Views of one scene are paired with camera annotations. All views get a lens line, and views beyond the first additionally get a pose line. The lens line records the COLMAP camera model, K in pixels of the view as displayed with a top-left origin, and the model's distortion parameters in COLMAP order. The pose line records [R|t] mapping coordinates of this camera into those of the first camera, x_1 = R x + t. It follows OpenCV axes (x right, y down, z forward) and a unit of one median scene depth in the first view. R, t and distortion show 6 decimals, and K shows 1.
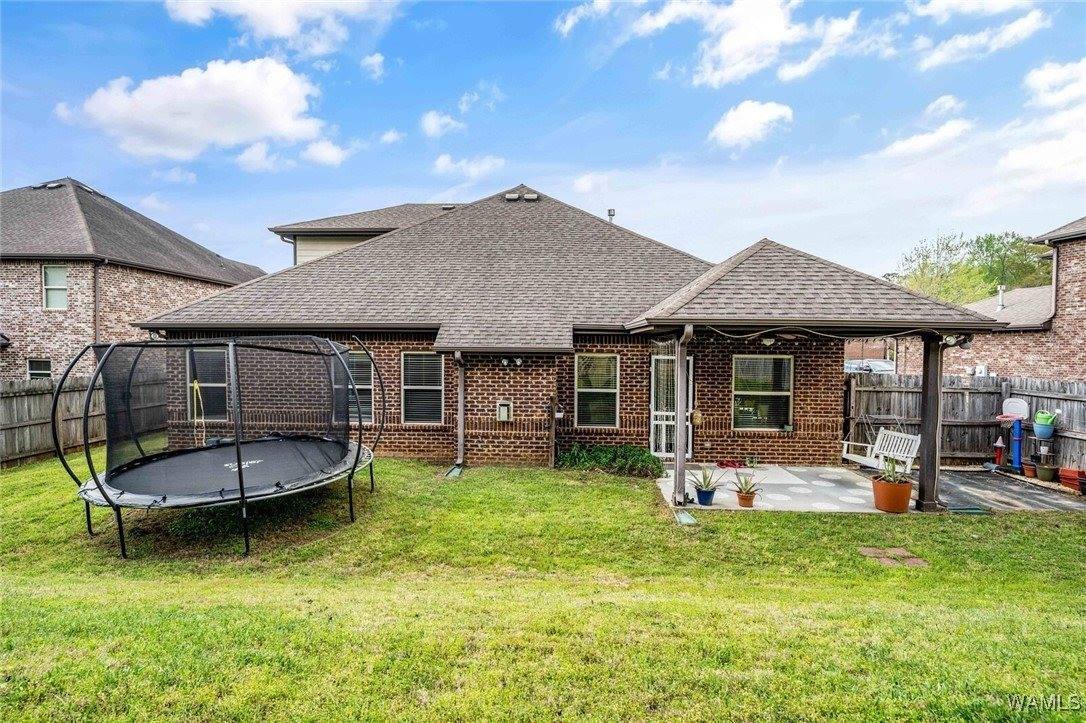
lens RADIAL K [[569.7, 0, 543.0], [0, 569.7, 361.5], [0, 0, 1]] dist [0.001231, 0.000553]
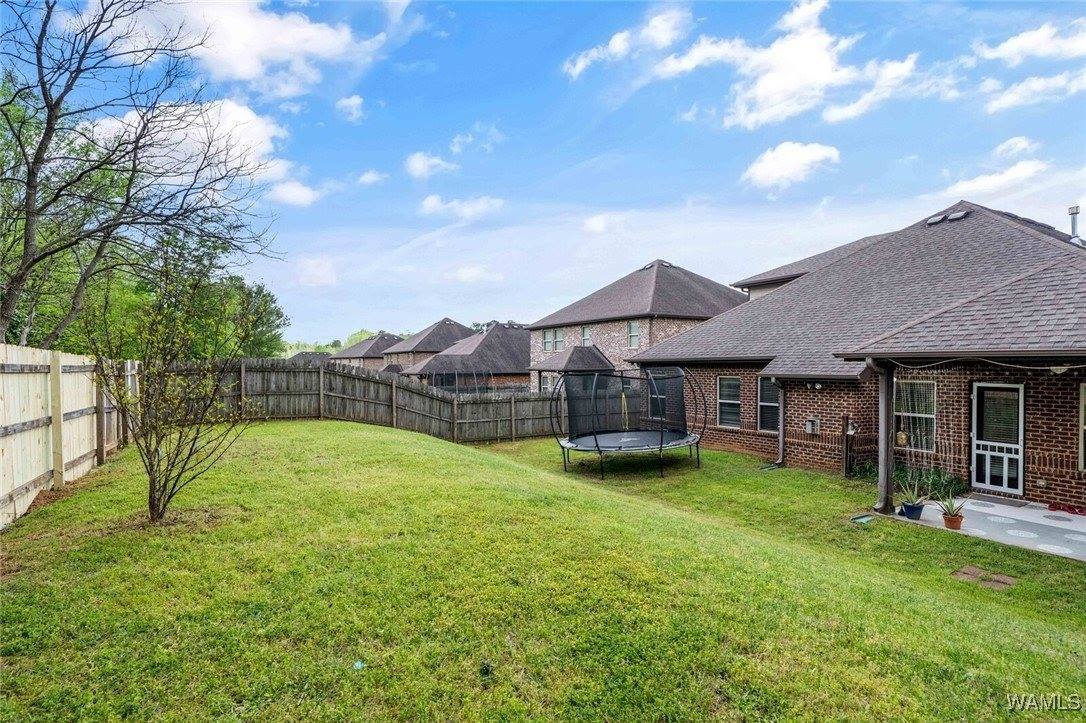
lens RADIAL K [[569.7, 0, 543.0], [0, 569.7, 361.5], [0, 0, 1]] dist [0.001231, 0.000553]
pose [[0.540829, -0.014938, -0.841000, 0.631755], [-0.014571, 0.999526, -0.027124, -0.010047], [0.841006, 0.026924, 0.540355, -0.158805]]
